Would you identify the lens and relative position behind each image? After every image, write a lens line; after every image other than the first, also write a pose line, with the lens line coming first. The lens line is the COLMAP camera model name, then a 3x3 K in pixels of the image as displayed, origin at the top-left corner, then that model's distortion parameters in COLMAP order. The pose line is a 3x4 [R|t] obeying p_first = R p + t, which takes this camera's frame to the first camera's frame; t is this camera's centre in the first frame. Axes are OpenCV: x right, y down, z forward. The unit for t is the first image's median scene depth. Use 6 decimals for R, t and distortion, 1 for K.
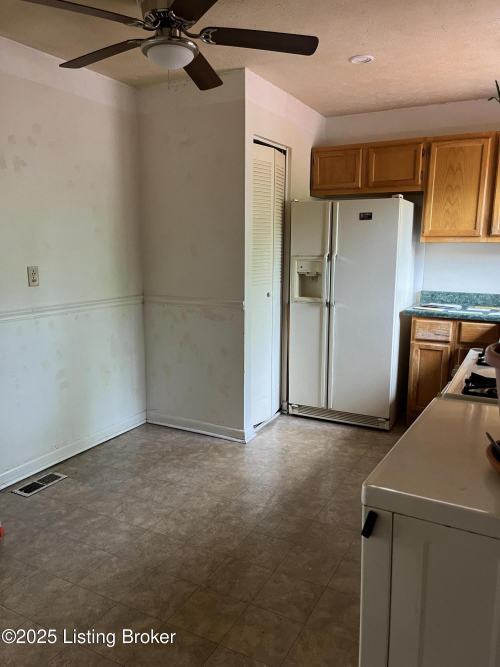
lens RADIAL K [[503.0, 0, 252.0], [0, 503.0, 332.8], [0, 0, 1]] dist [0.047825, -0.064571]
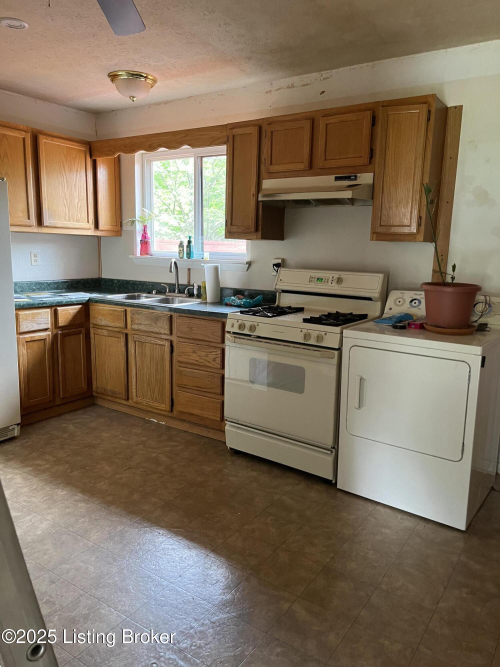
lens RADIAL K [[503.0, 0, 252.0], [0, 503.0, 332.8], [0, 0, 1]] dist [0.047825, -0.064571]
pose [[0.108066, -0.169603, 0.979569, -0.583340], [0.142500, 0.977808, 0.153578, -0.074106], [-0.983878, 0.122992, 0.129837, 0.462848]]
